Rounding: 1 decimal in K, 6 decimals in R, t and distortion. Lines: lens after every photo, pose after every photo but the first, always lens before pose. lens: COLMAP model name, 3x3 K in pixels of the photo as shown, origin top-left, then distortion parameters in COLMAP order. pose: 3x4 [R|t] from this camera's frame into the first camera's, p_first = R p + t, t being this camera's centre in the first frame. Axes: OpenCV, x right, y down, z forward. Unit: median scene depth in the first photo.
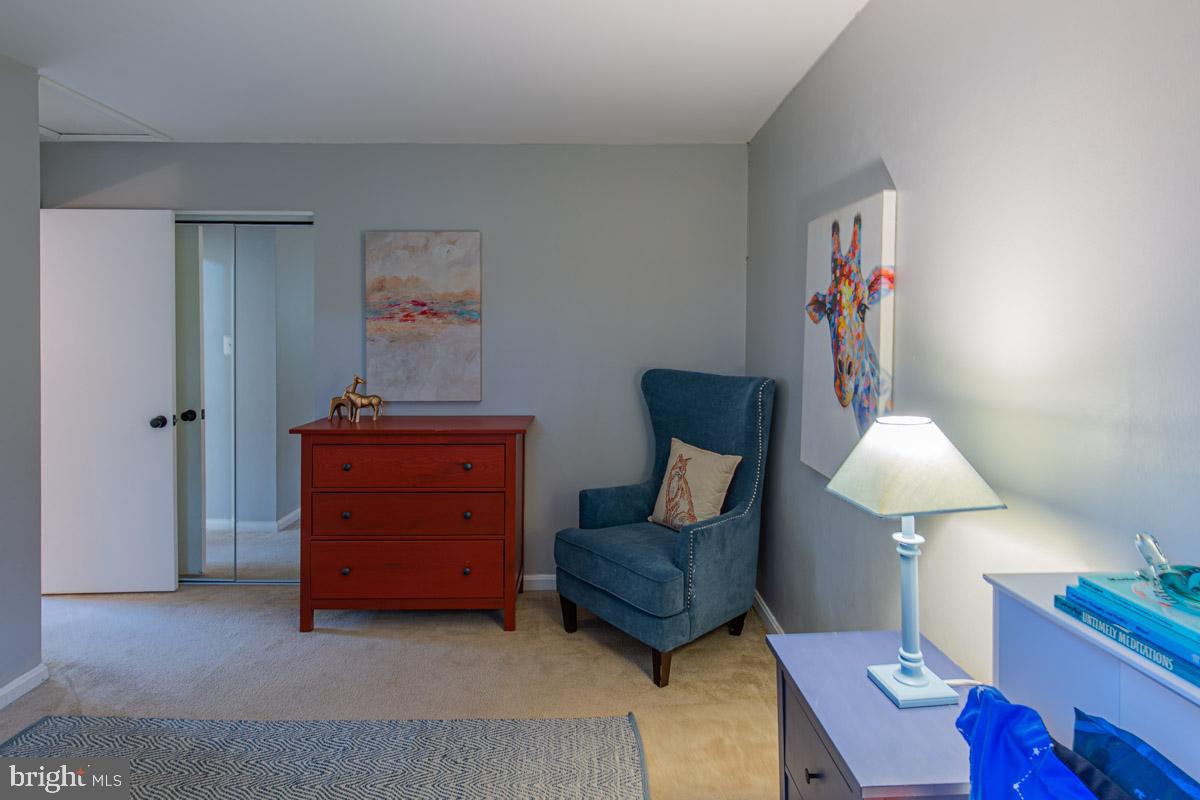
lens RADIAL K [[608.7, 0, 597.8], [0, 608.7, 354.1], [0, 0, 1]] dist [-0.001037, -0.000219]
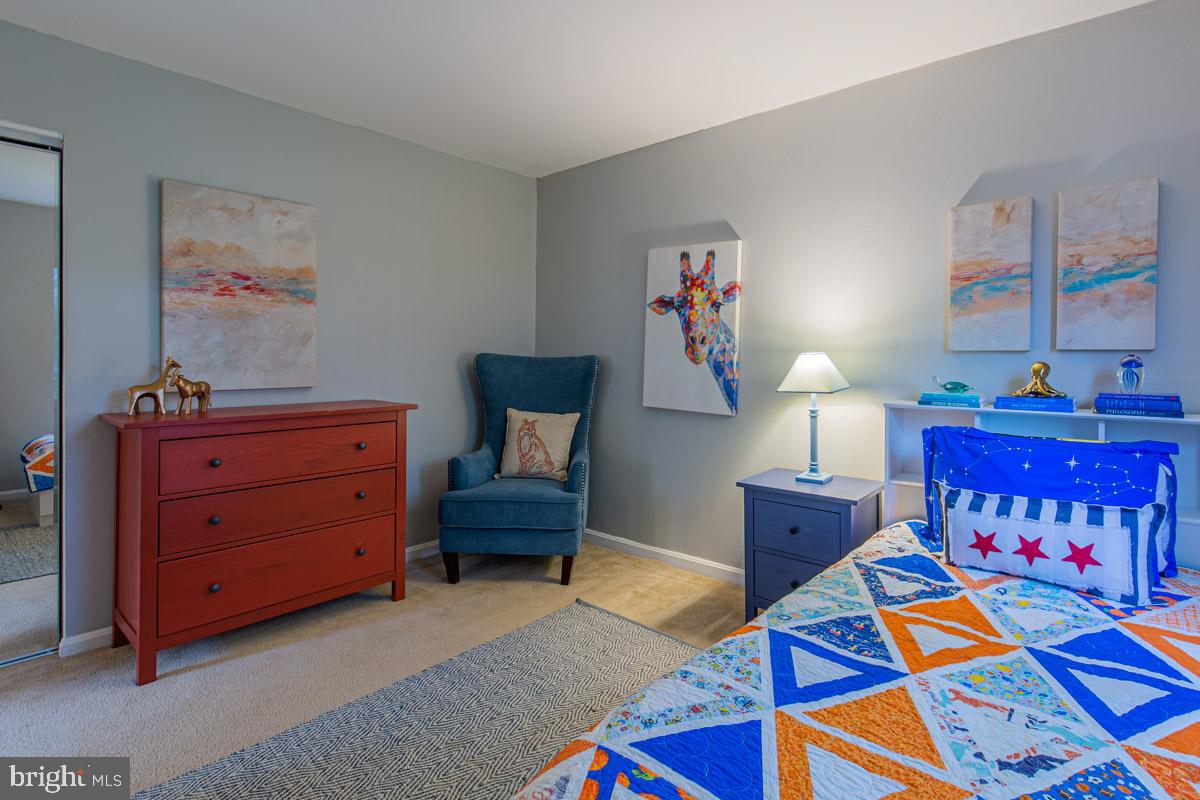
lens RADIAL K [[584.5, 0, 600.8], [0, 584.5, 379.7], [0, 0, 1]] dist [0.000796, 0.000147]
pose [[0.680803, -0.022507, 0.732121, -0.635193], [0.015487, 0.999747, 0.016333, 0.066263], [-0.732303, 0.000219, 0.680979, 0.065970]]
